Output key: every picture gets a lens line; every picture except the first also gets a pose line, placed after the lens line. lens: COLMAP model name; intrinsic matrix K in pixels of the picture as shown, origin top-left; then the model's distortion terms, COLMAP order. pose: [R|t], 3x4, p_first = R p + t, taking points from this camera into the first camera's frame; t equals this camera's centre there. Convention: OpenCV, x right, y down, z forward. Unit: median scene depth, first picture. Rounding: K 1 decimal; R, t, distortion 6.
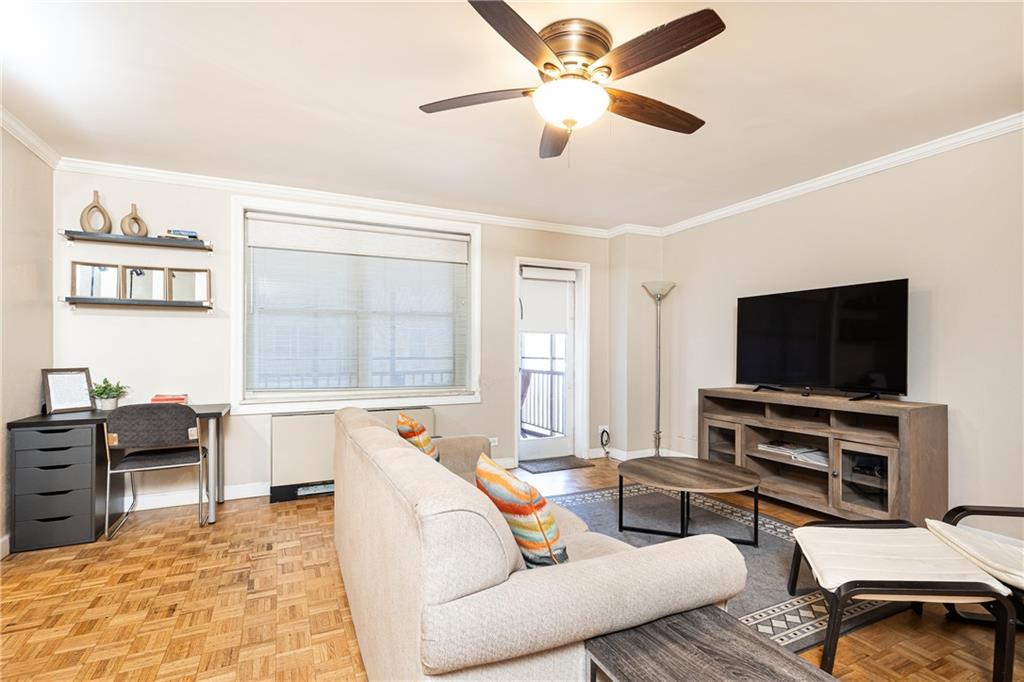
lens RADIAL K [[492.1, 0, 511.3], [0, 492.1, 349.4], [0, 0, 1]] dist [0.006569, 0.001497]
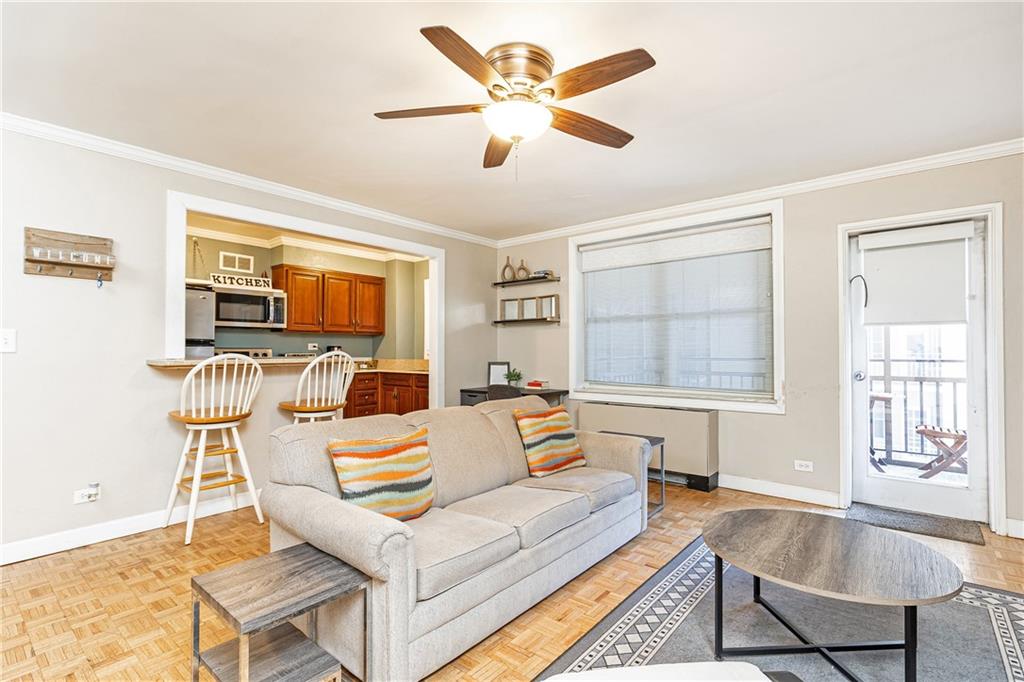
lens RADIAL K [[474.0, 0, 510.1], [0, 474.0, 344.5], [0, 0, 1]] dist [-0.001438, -0.000642]
pose [[0.420293, -0.014088, -0.907279, 0.598078], [0.006053, 0.999901, -0.012722, -0.001519], [0.907368, -0.000145, 0.420336, 0.322218]]
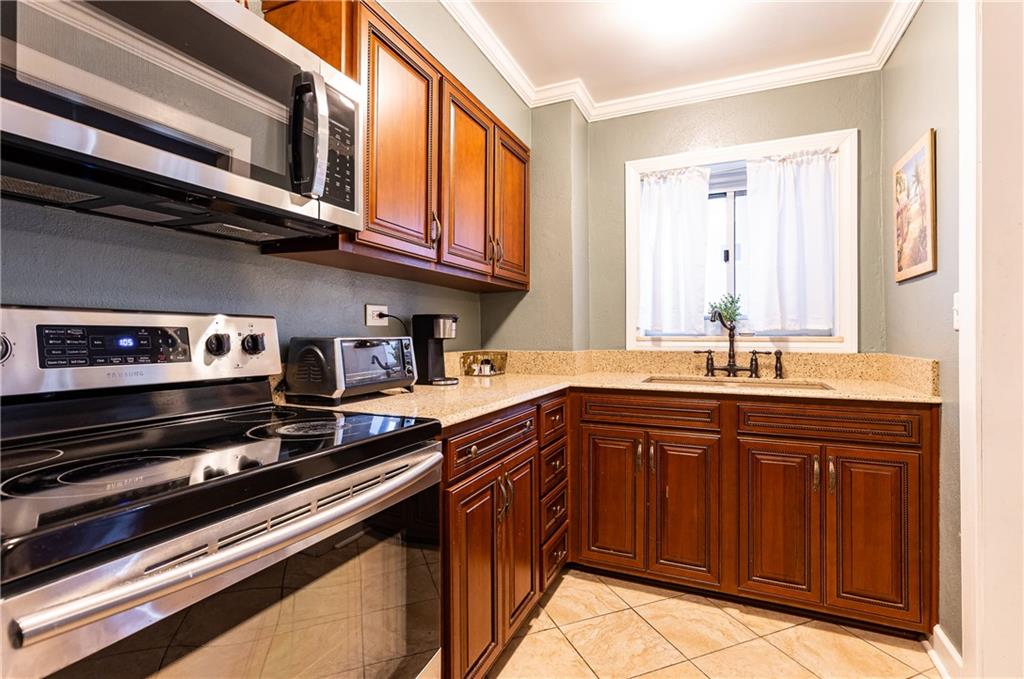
lens RADIAL K [[468.6, 0, 532.9], [0, 468.6, 331.2], [0, 0, 1]] dist [0.009078, -0.003134]
pose [[0.667093, -0.004971, -0.744958, -0.777671], [0.005700, 0.999983, -0.001568, 0.000907], [0.744953, -0.003201, 0.667110, 0.157685]]
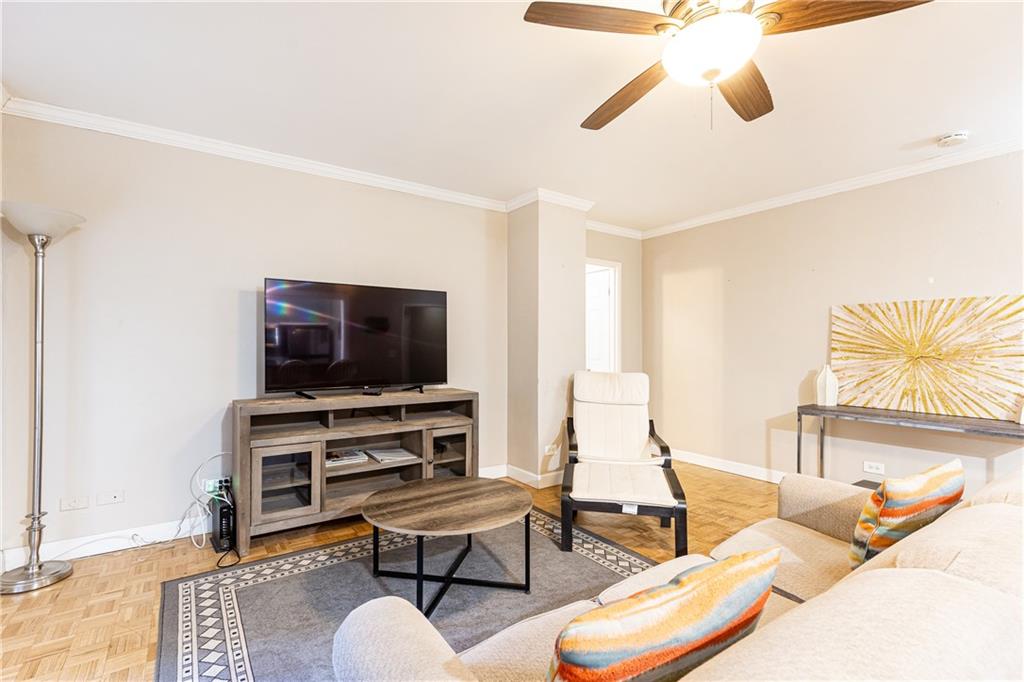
lens RADIAL K [[468.6, 0, 513.2], [0, 468.6, 346.3], [0, 0, 1]] dist [0.009078, -0.003134]
pose [[-0.168313, 0.002169, 0.985731, -0.337200], [-0.005539, 0.999980, -0.003146, -0.000922], [-0.985718, -0.005990, -0.168298, 0.833662]]
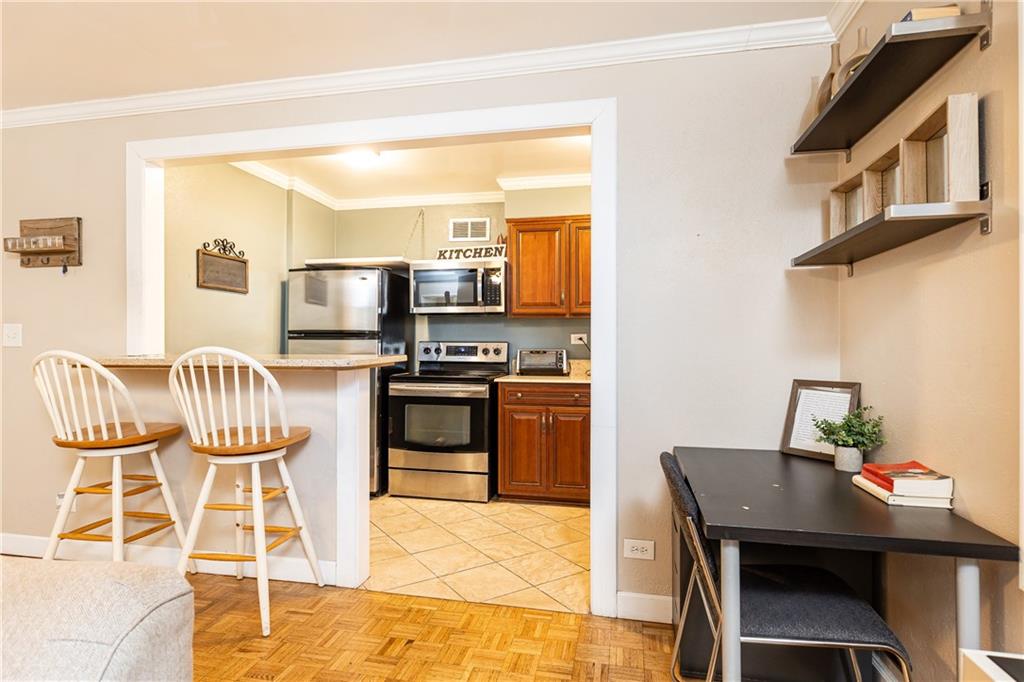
lens RADIAL K [[545.3, 0, 546.9], [0, 545.3, 341.4], [0, 0, 1]] dist [0.005242, -0.001363]
pose [[-0.565339, -0.006120, -0.824836, -0.179012], [0.006063, 0.999915, -0.011575, 0.001319], [0.824837, -0.011544, -0.565253, 1.094137]]
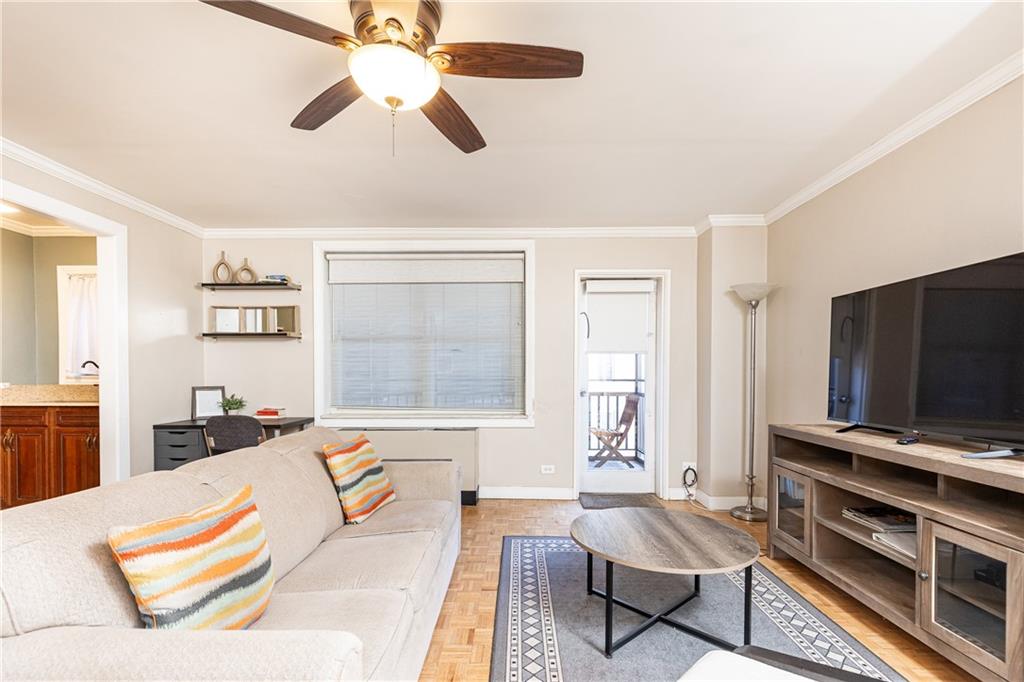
lens RADIAL K [[468.6, 0, 505.9], [0, 468.6, 381.2], [0, 0, 1]] dist [0.009078, -0.003134]
pose [[0.893997, 0.007986, -0.448002, 0.378869], [0.002026, 0.999759, 0.021863, -0.001794], [0.448069, -0.020452, 0.893765, 0.211175]]
